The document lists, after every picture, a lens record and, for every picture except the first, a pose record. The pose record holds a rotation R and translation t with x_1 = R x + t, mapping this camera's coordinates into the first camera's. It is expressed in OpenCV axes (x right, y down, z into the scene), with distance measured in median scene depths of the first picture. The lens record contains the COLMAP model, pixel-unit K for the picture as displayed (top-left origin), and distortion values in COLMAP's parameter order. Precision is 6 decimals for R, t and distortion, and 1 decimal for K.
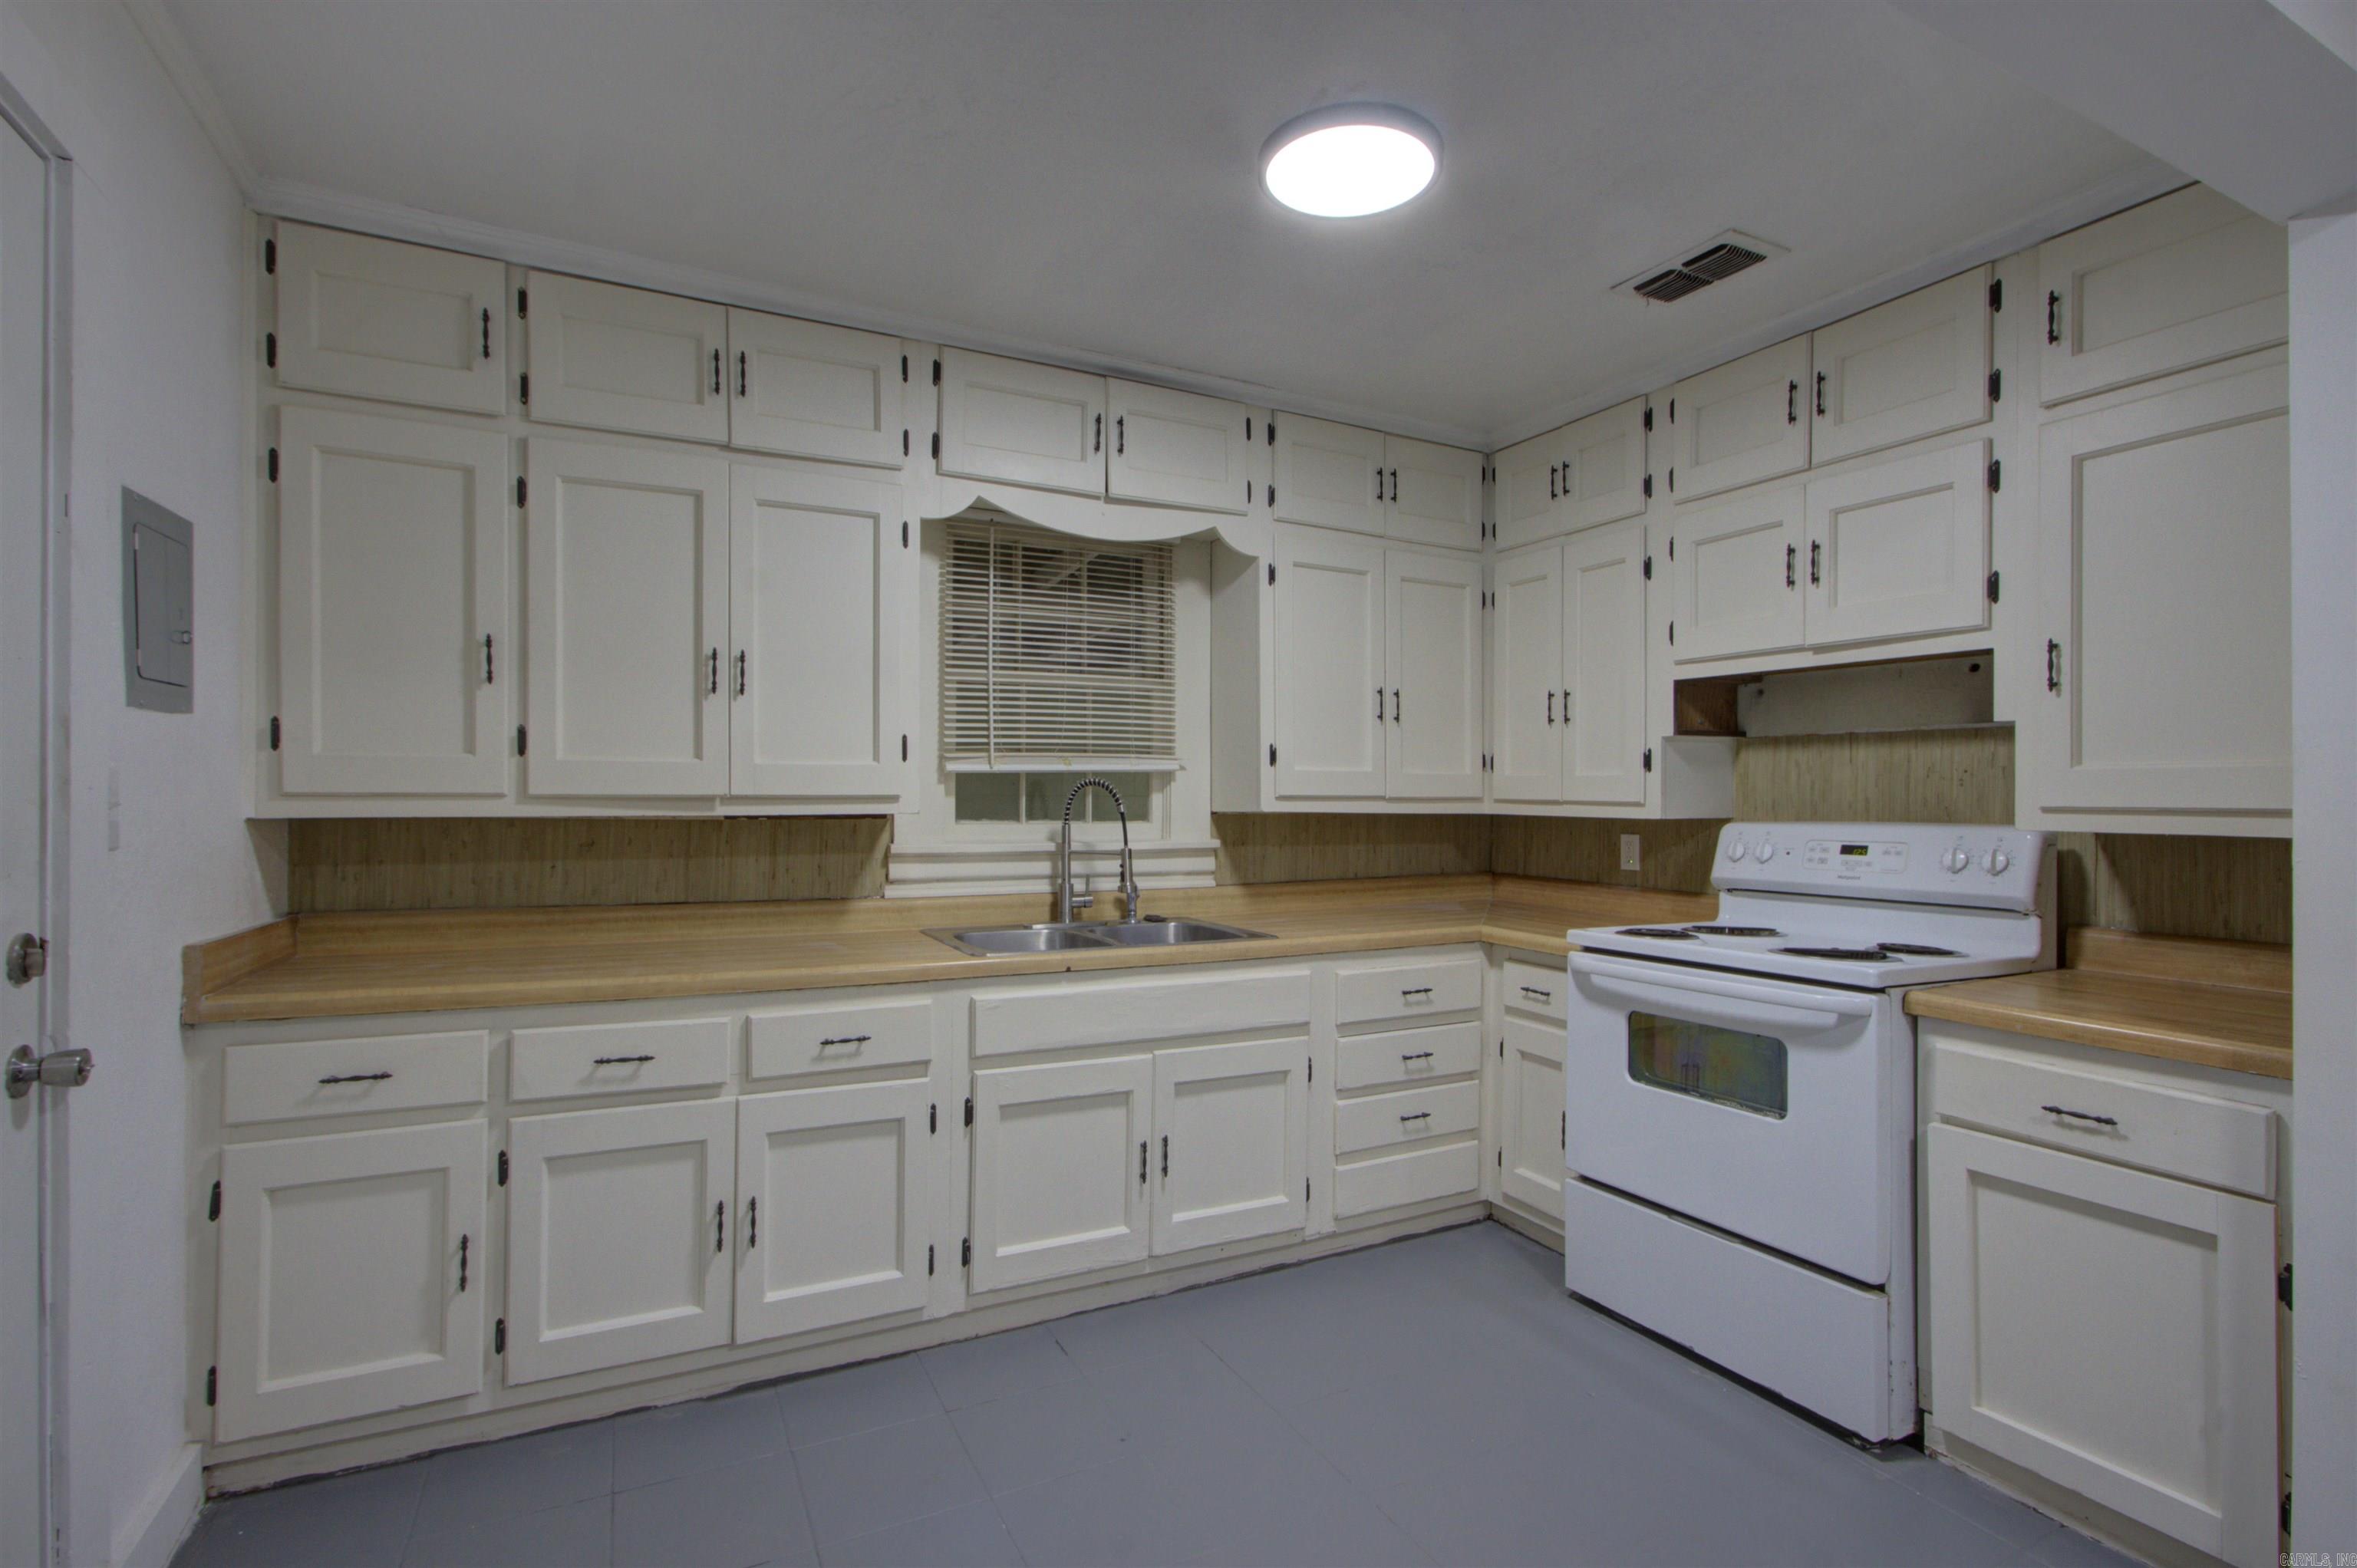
lens RADIAL K [[1107.4, 0, 1183.1], [0, 1107.4, 780.7], [0, 0, 1]] dist [-0.000981, 0.031626]
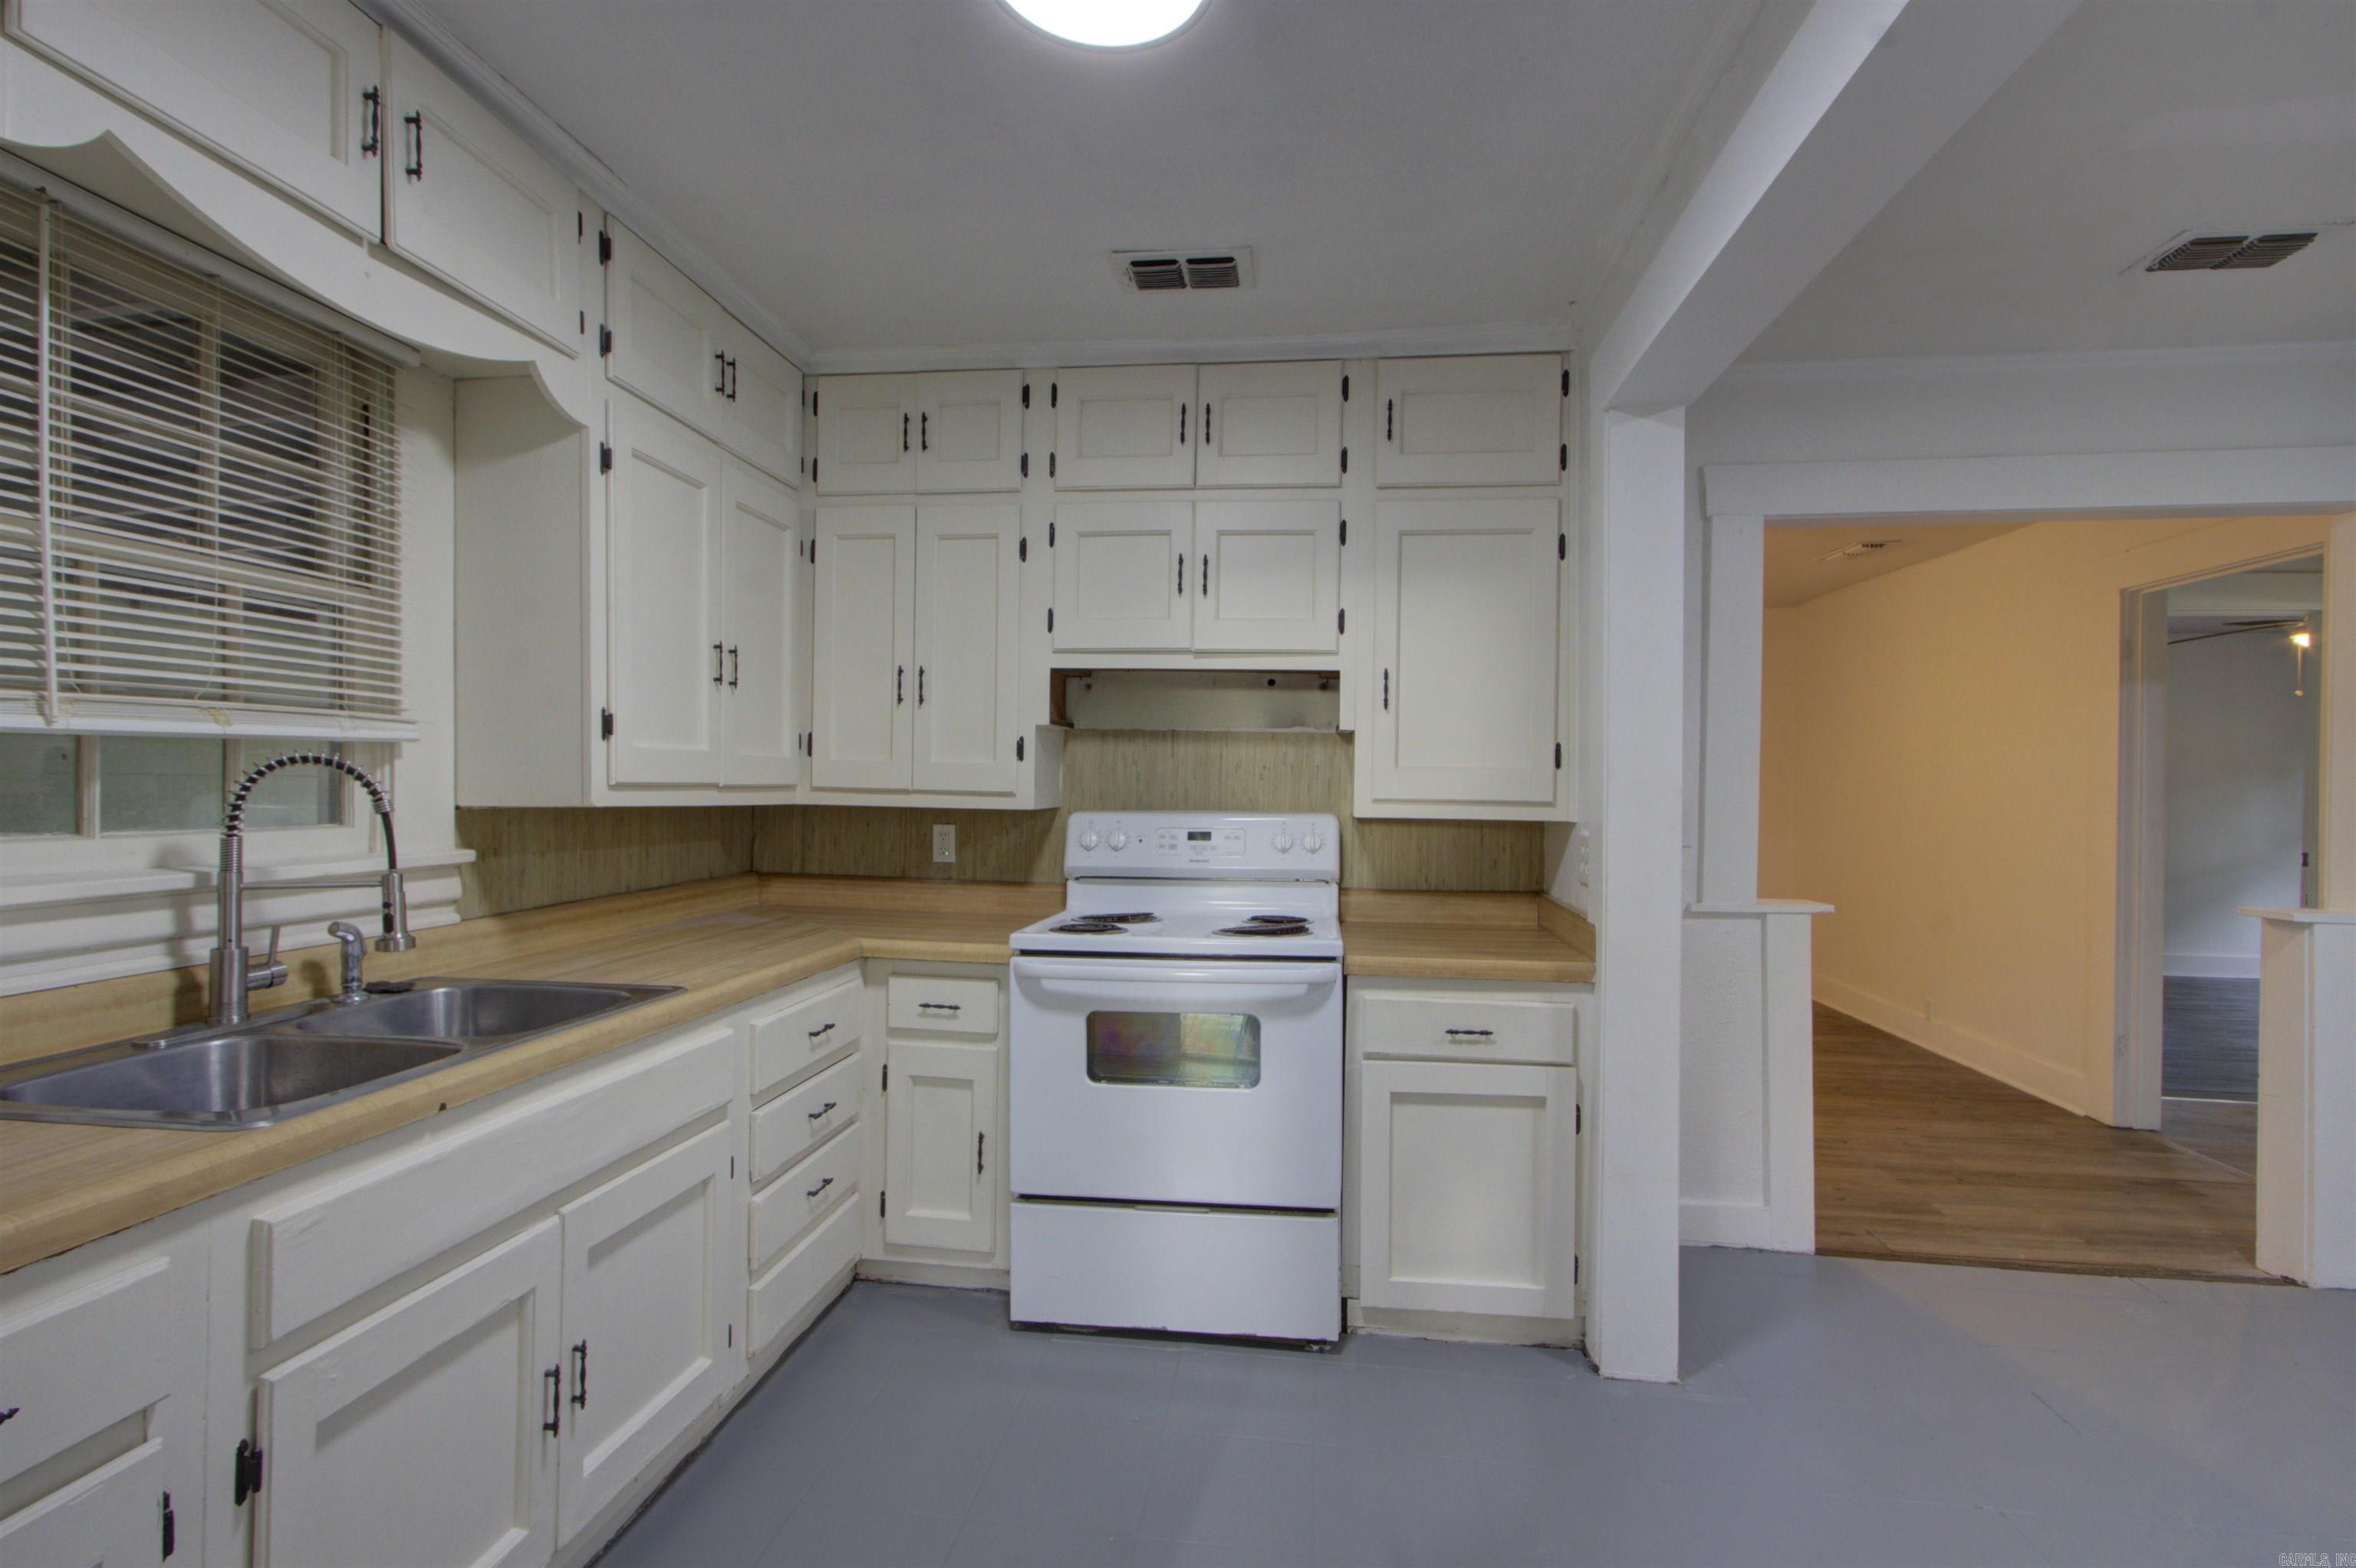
lens RADIAL K [[1086.8, 0, 1189.4], [0, 1086.8, 785.8], [0, 0, 1]] dist [-0.013178, 0.010925]
pose [[0.570163, 0.002386, 0.821528, -0.274722], [-0.023257, 0.999642, 0.013237, -0.002184], [-0.821202, -0.026654, 0.570014, 0.338084]]
